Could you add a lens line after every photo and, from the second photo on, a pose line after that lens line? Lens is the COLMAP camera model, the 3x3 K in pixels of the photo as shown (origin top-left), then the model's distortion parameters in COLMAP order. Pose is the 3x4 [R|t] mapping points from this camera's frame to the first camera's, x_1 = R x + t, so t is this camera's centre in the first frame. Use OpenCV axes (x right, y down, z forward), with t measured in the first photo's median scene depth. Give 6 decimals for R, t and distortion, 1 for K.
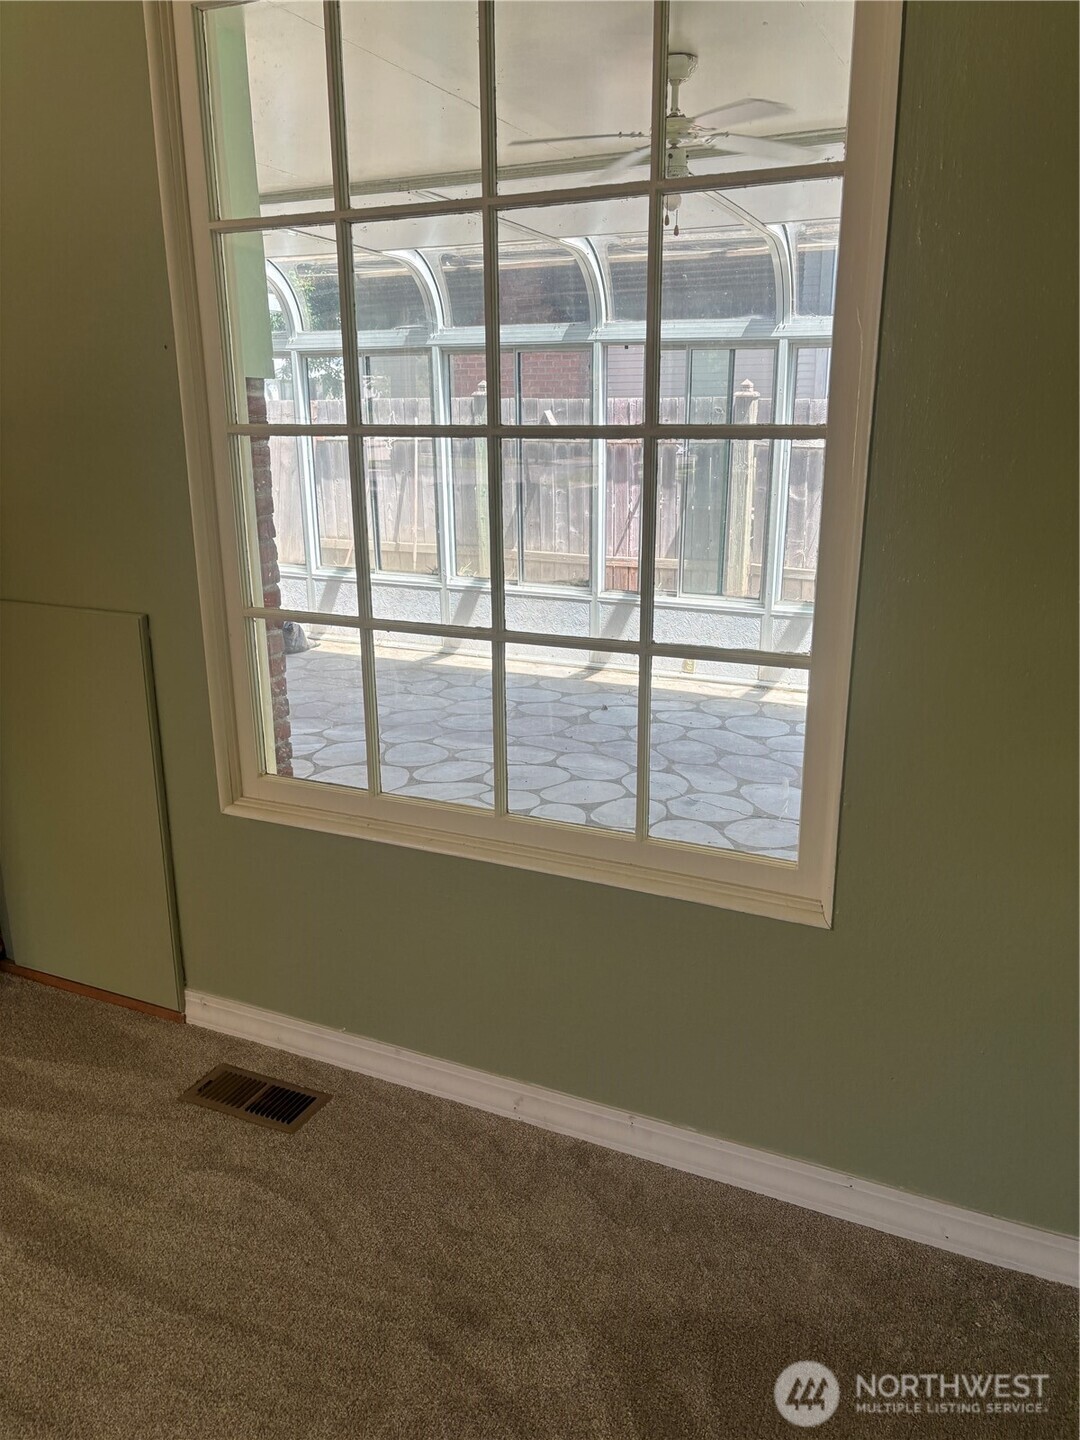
lens RADIAL K [[1097.9, 0, 540.1], [0, 1097.9, 721.4], [0, 0, 1]] dist [0.055401, 0.008604]
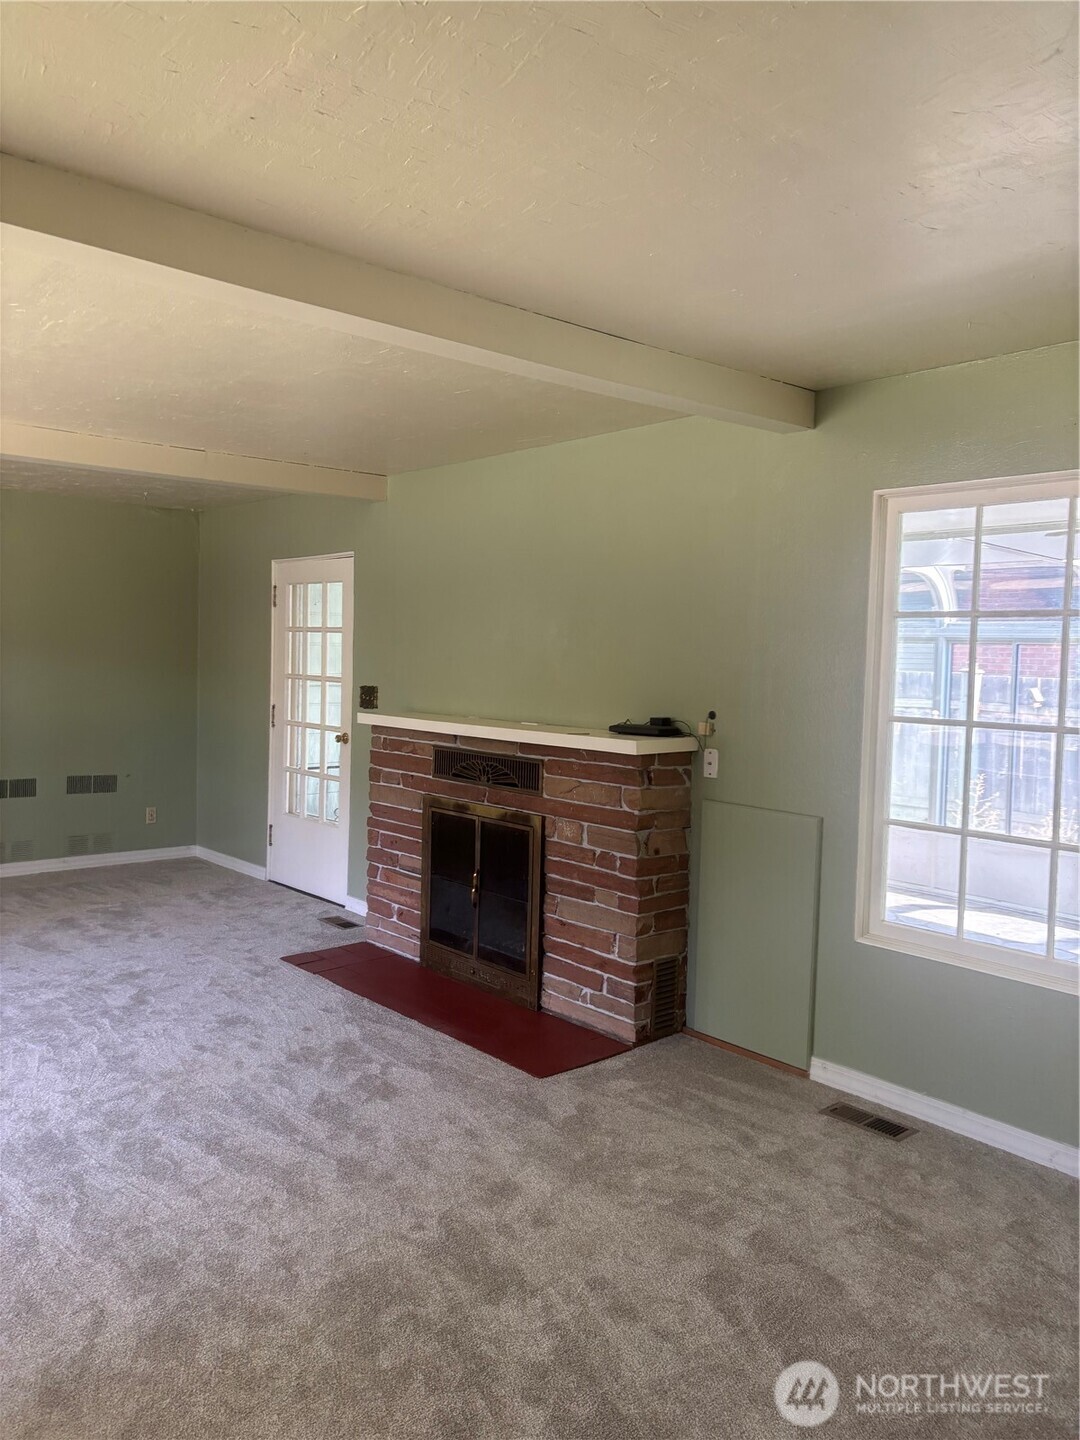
lens RADIAL K [[1097.9, 0, 536.4], [0, 1097.9, 714.4], [0, 0, 1]] dist [0.055401, 0.008604]
pose [[0.922005, 0.054971, -0.383257, -0.109443], [-0.140362, 0.969989, -0.198543, 0.147087], [0.360841, 0.236852, 0.902050, -0.737810]]
